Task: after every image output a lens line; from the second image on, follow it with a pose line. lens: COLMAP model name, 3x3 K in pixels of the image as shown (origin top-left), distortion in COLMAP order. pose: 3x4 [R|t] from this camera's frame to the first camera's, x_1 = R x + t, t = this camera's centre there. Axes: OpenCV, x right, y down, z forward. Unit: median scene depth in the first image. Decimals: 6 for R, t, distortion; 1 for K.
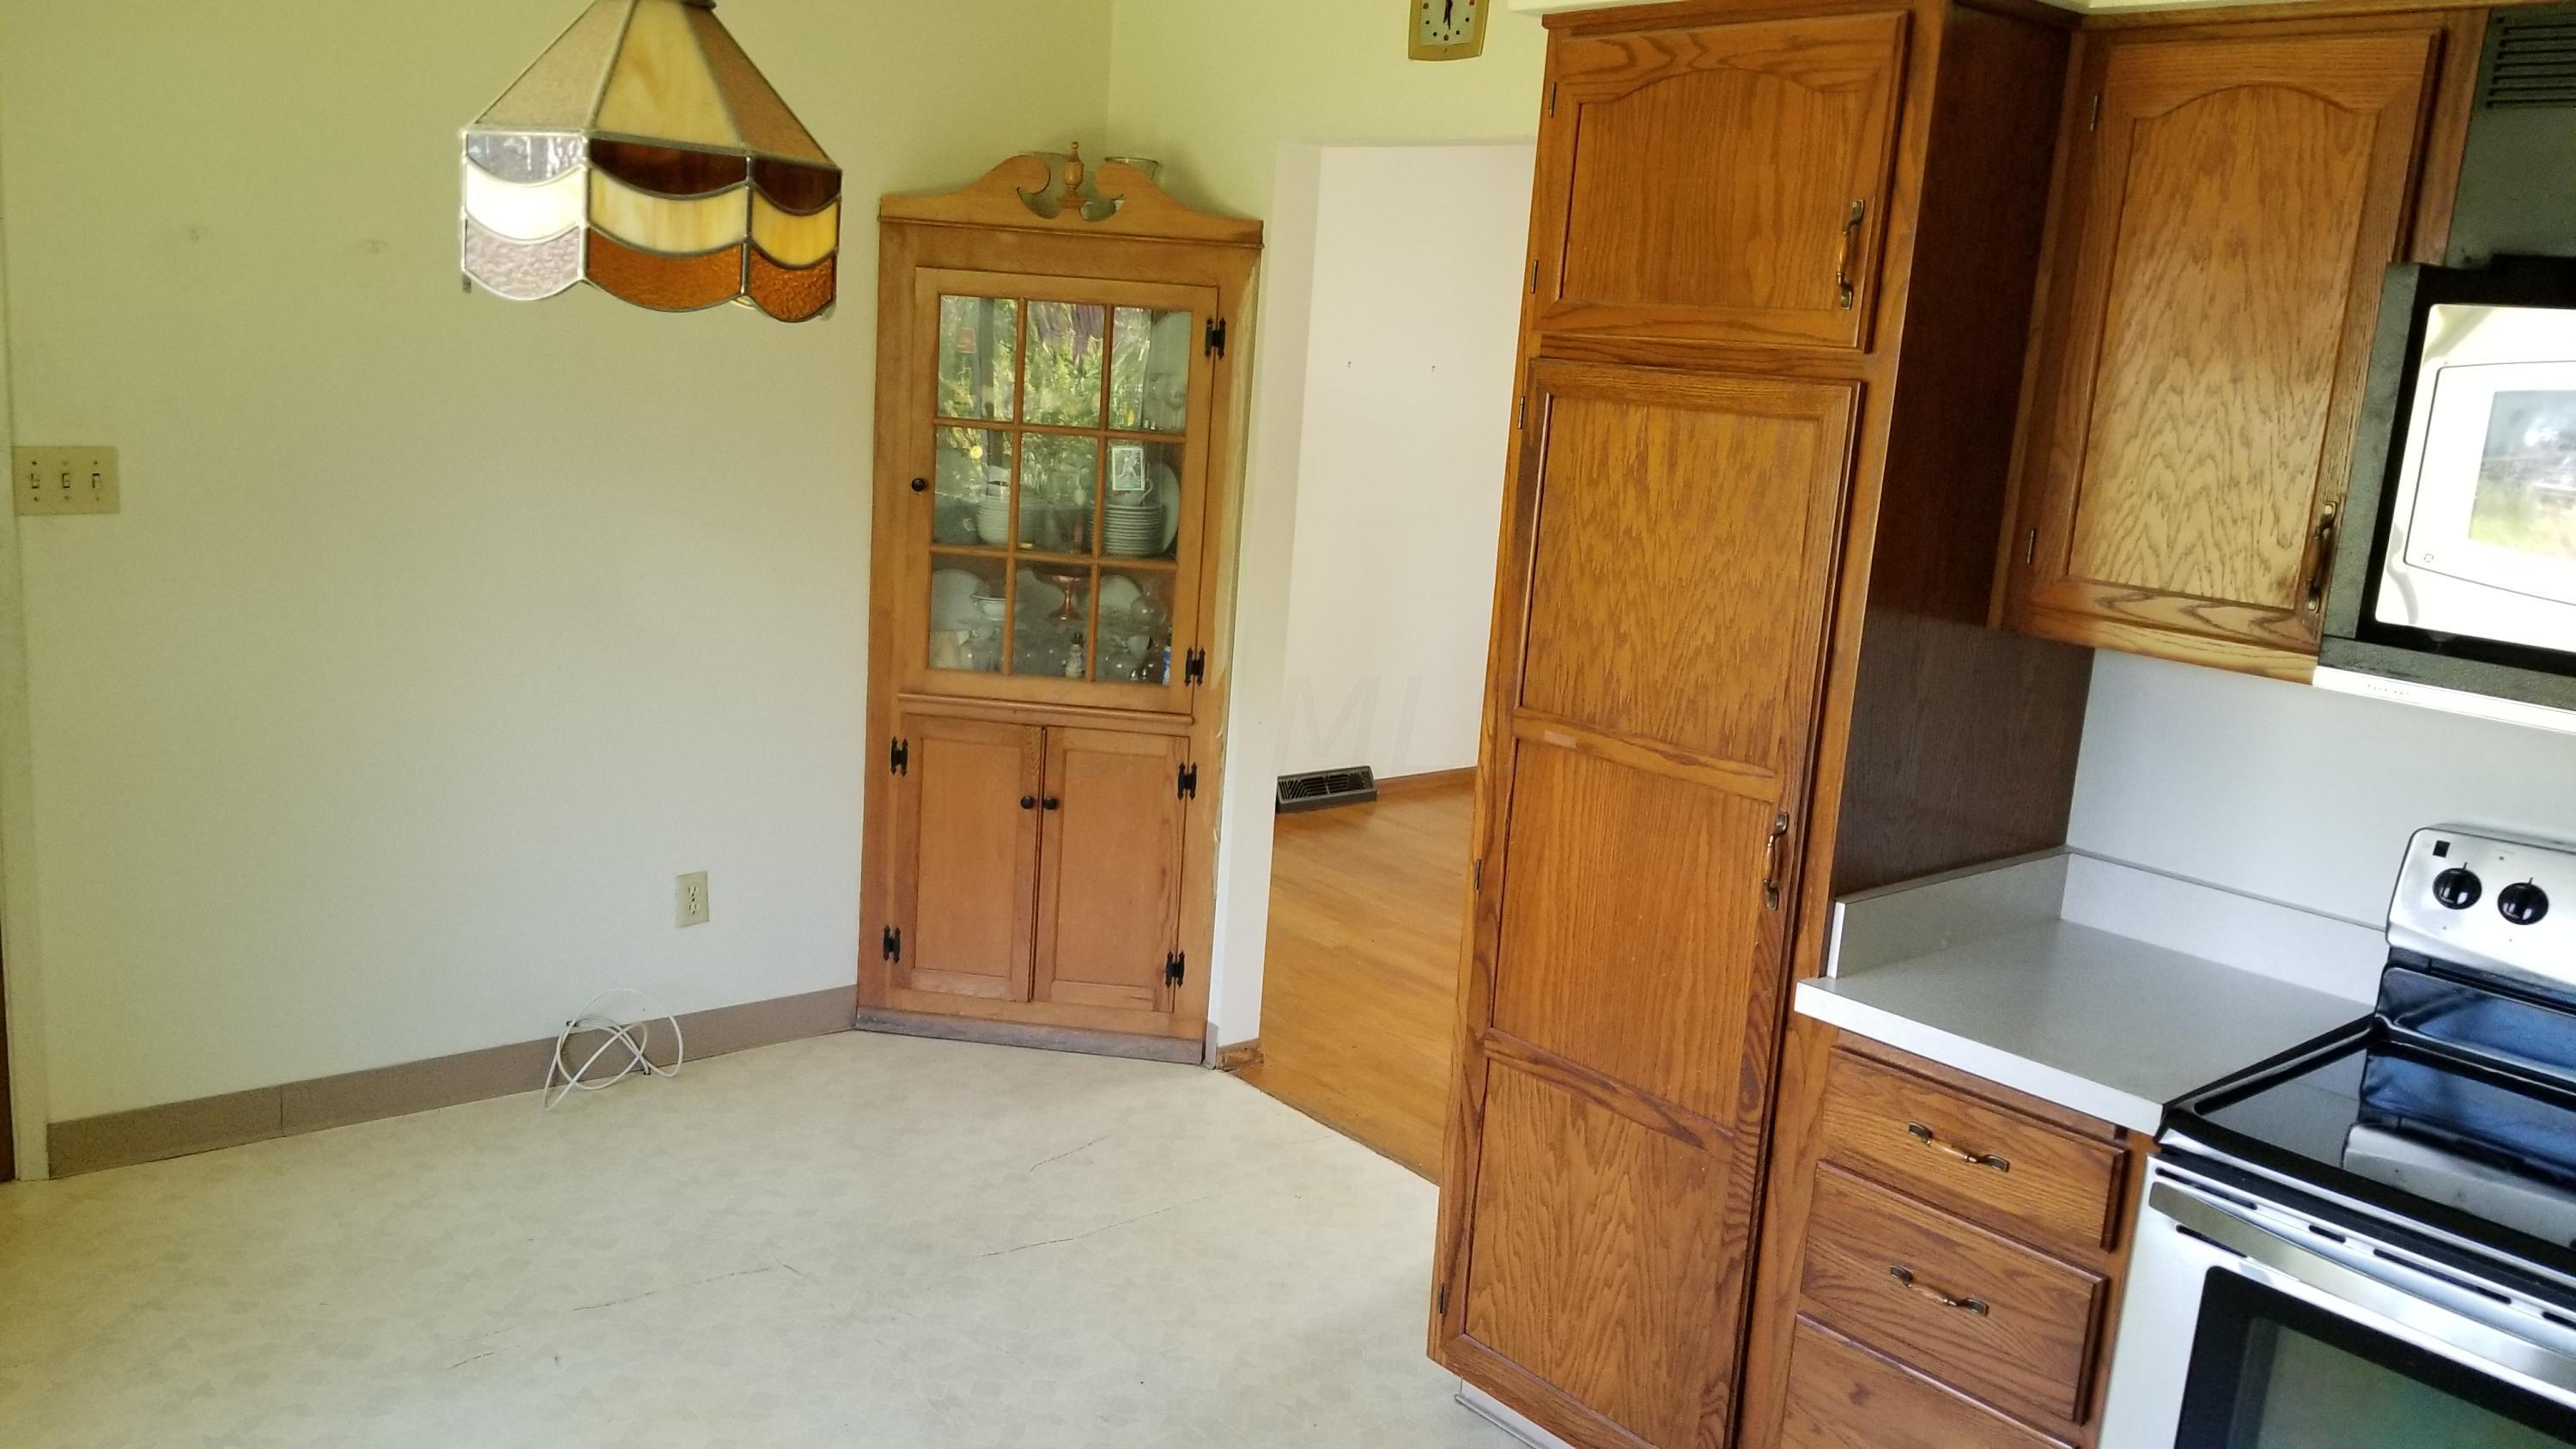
lens RADIAL K [[2014.6, 0, 1210.2], [0, 2014.6, 713.3], [0, 0, 1]] dist [0.084822, -0.143407]
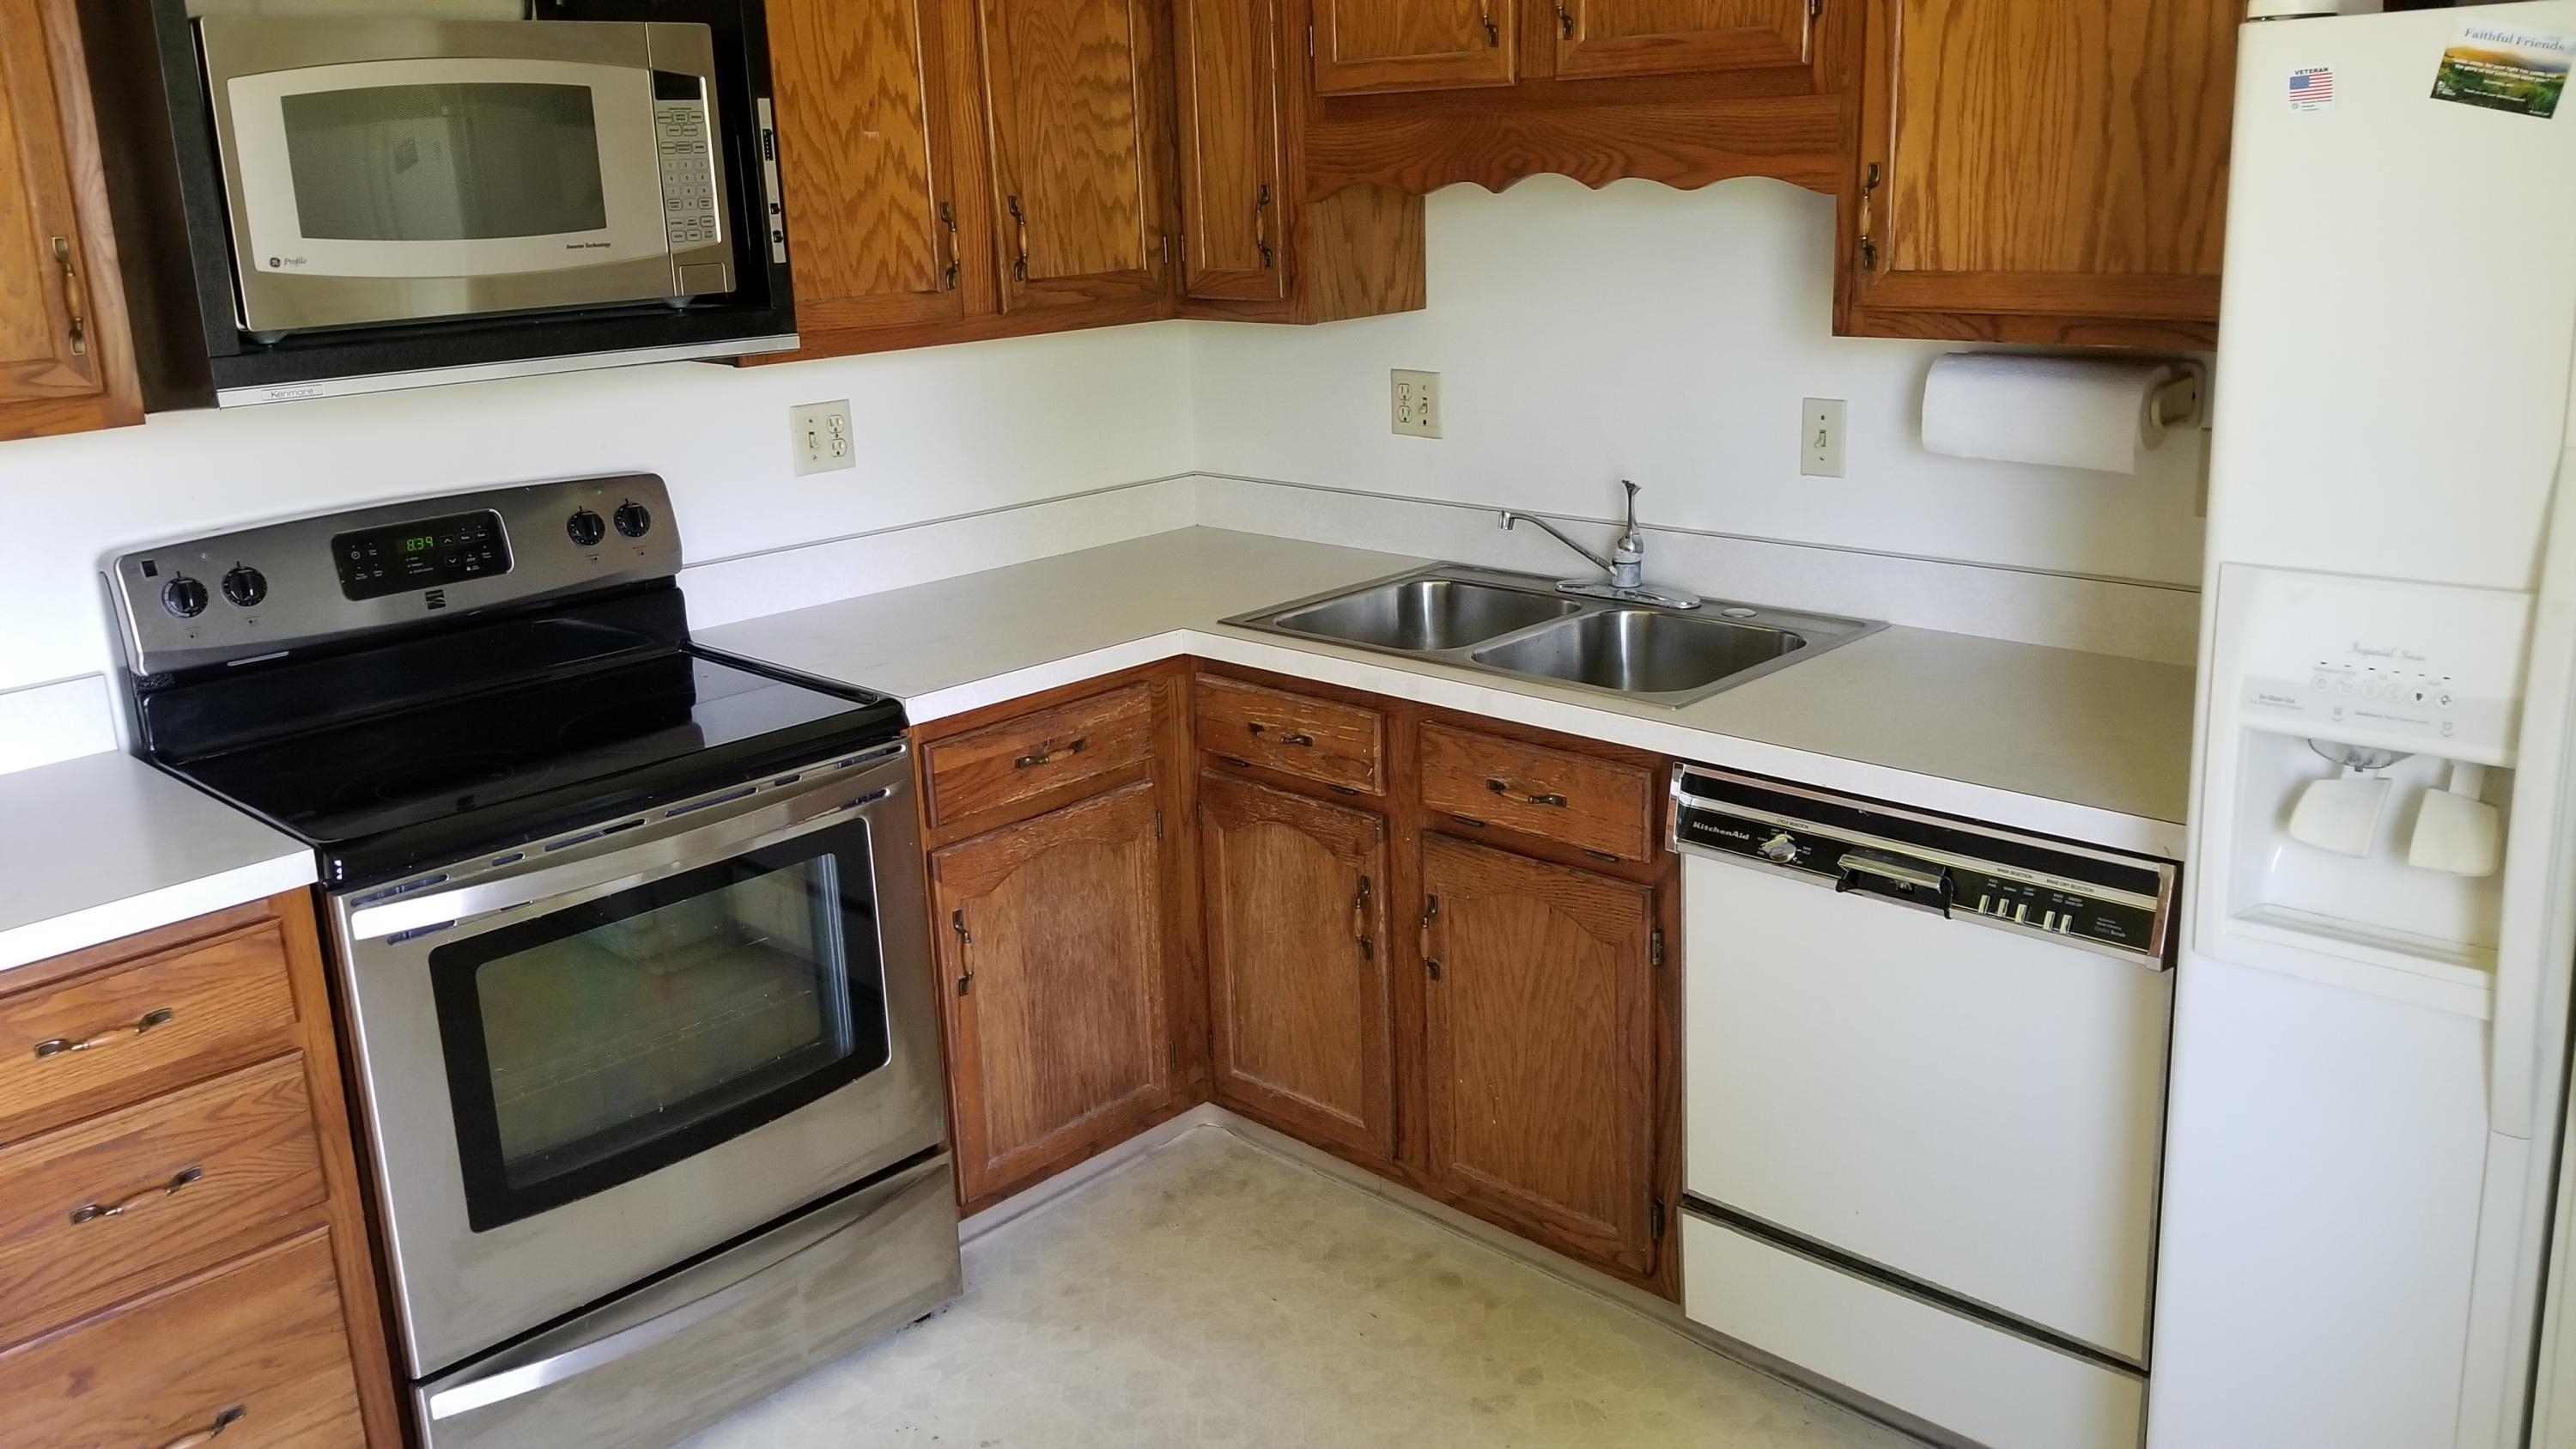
lens RADIAL K [[2018.9, 0, 1264.4], [0, 2018.9, 666.7], [0, 0, 1]] dist [0.104123, -0.217599]
pose [[-0.123216, -0.299647, 0.946060, -0.412576], [0.228013, 0.919271, 0.320859, -0.083497], [-0.965830, 0.255249, -0.044945, 0.473544]]
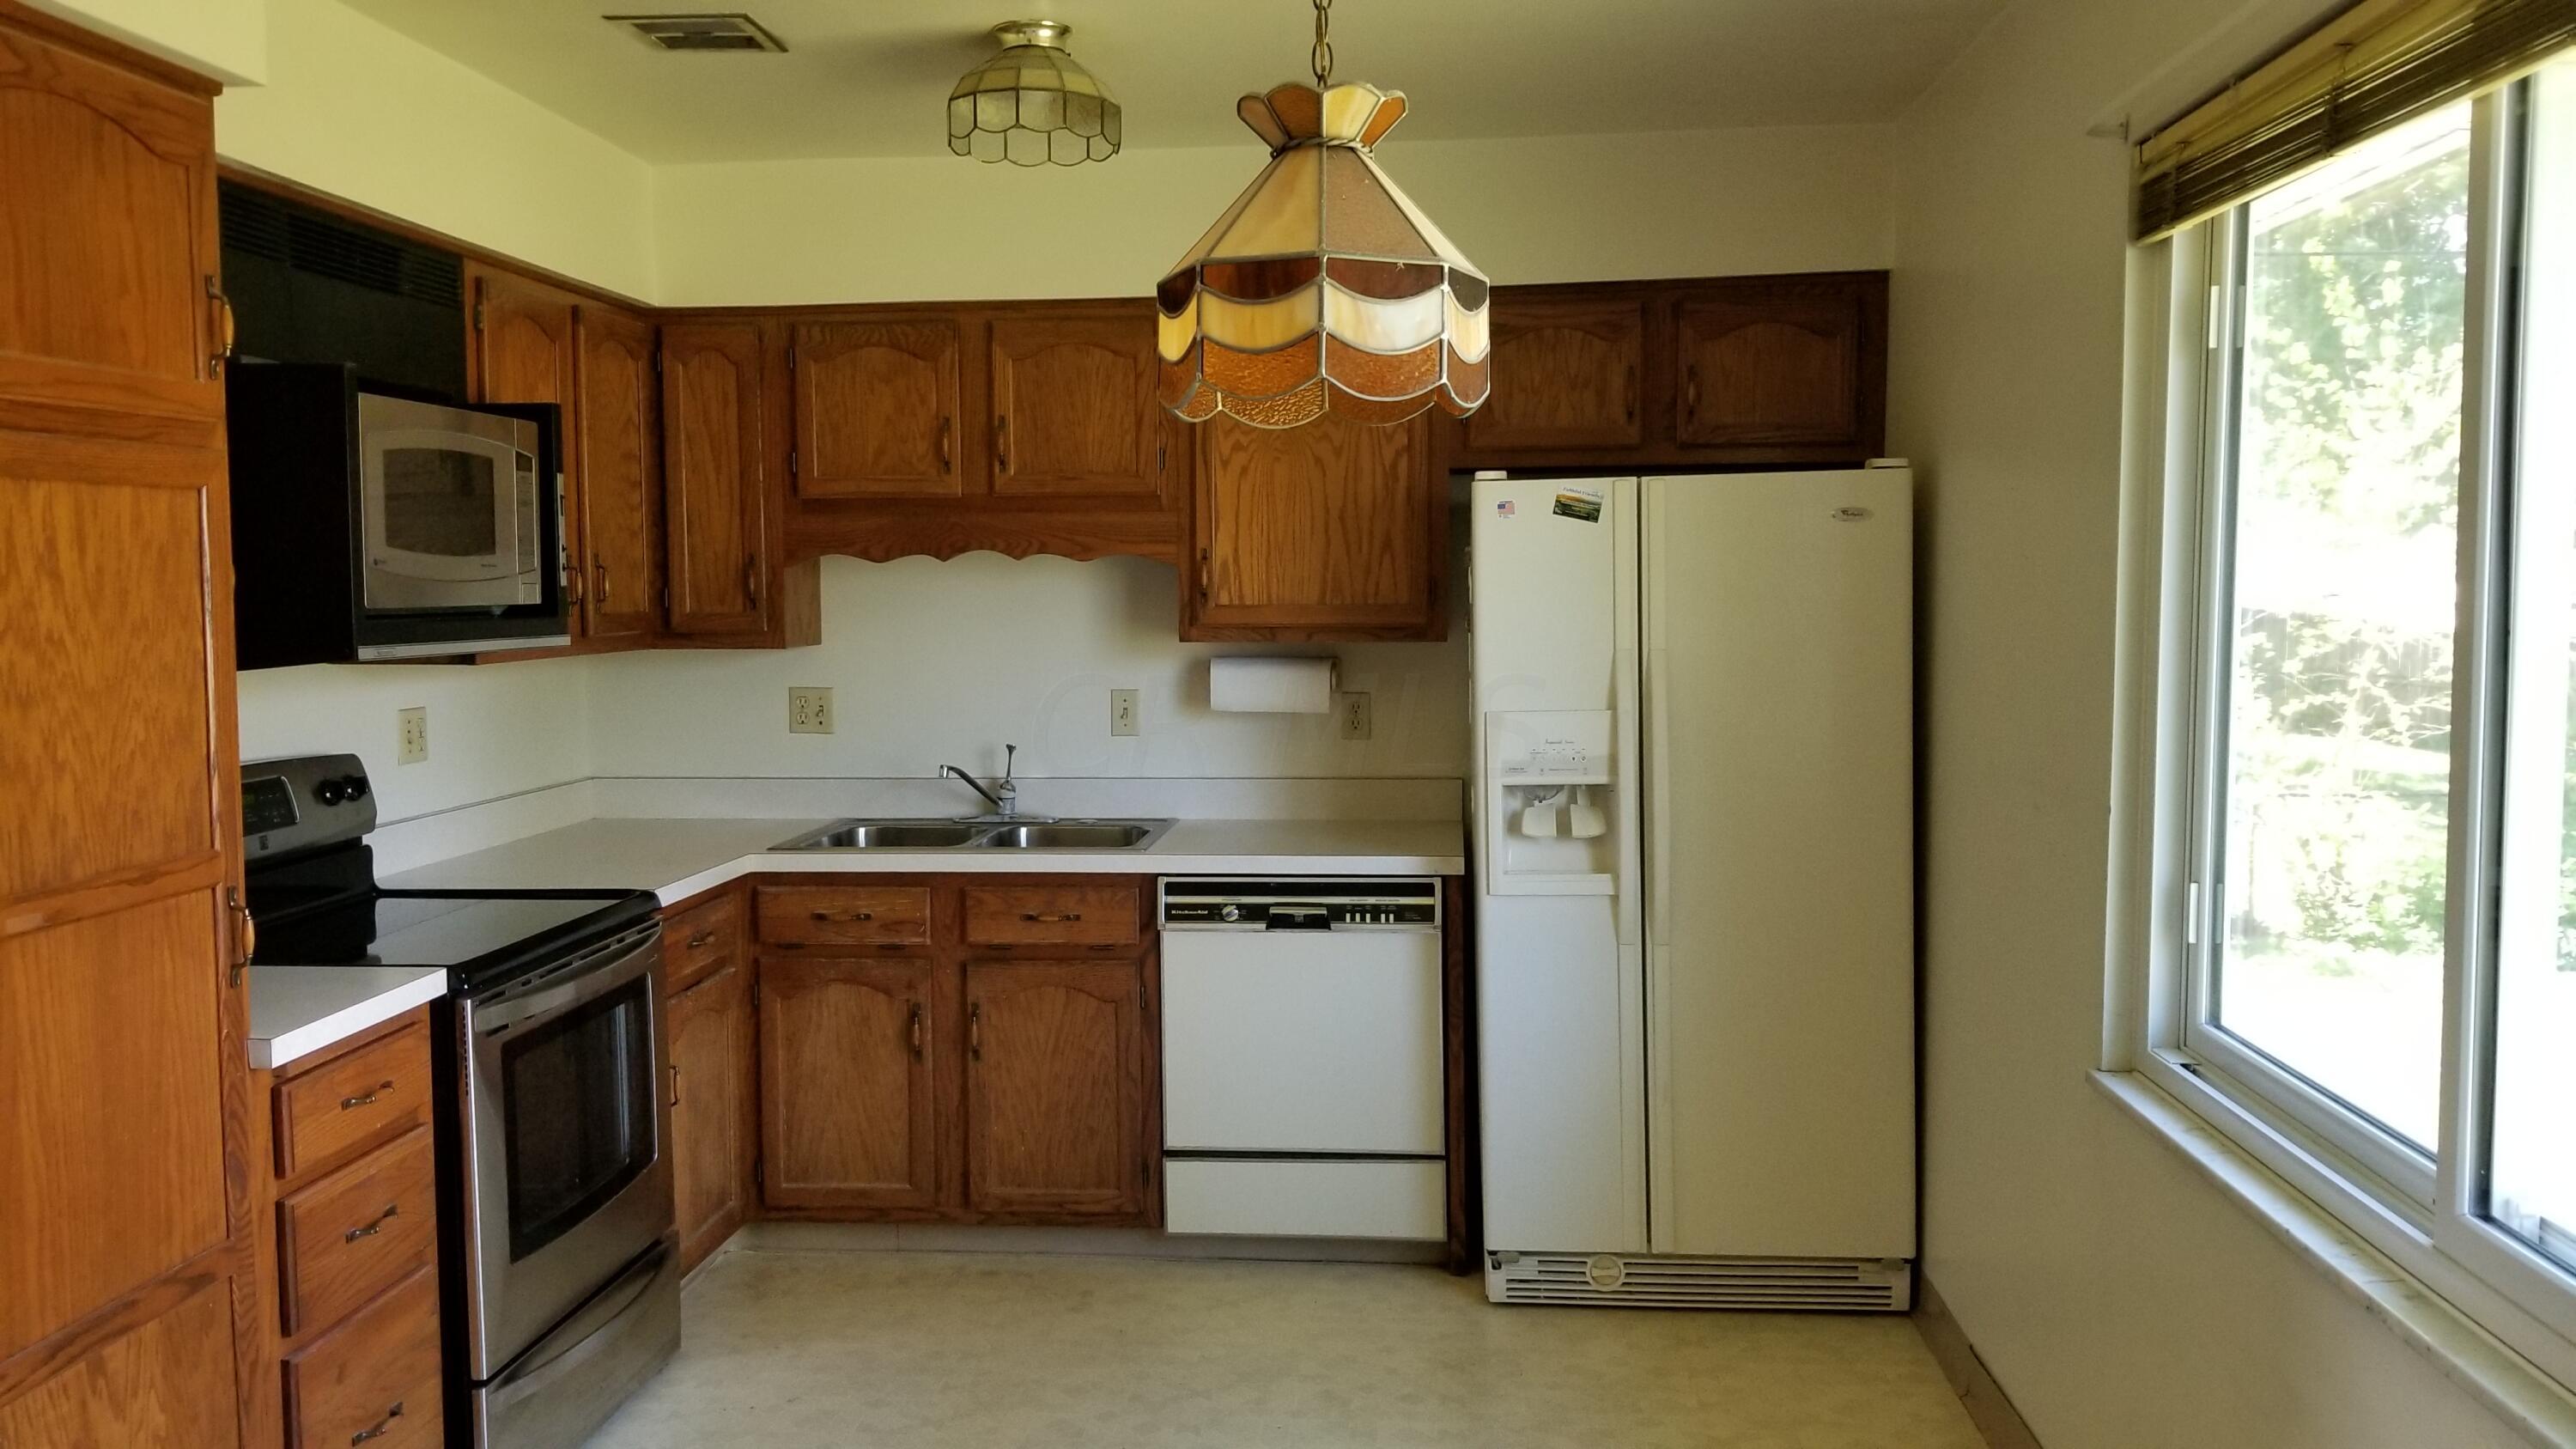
lens RADIAL K [[2043.0, 0, 1278.0], [0, 2043.0, 705.5], [0, 0, 1]] dist [0.083770, -0.119292]
pose [[-0.720916, -0.098564, 0.685978, -0.730277], [0.102929, 0.963628, 0.246630, -0.220681], [-0.685336, 0.248407, -0.684550, 1.261512]]
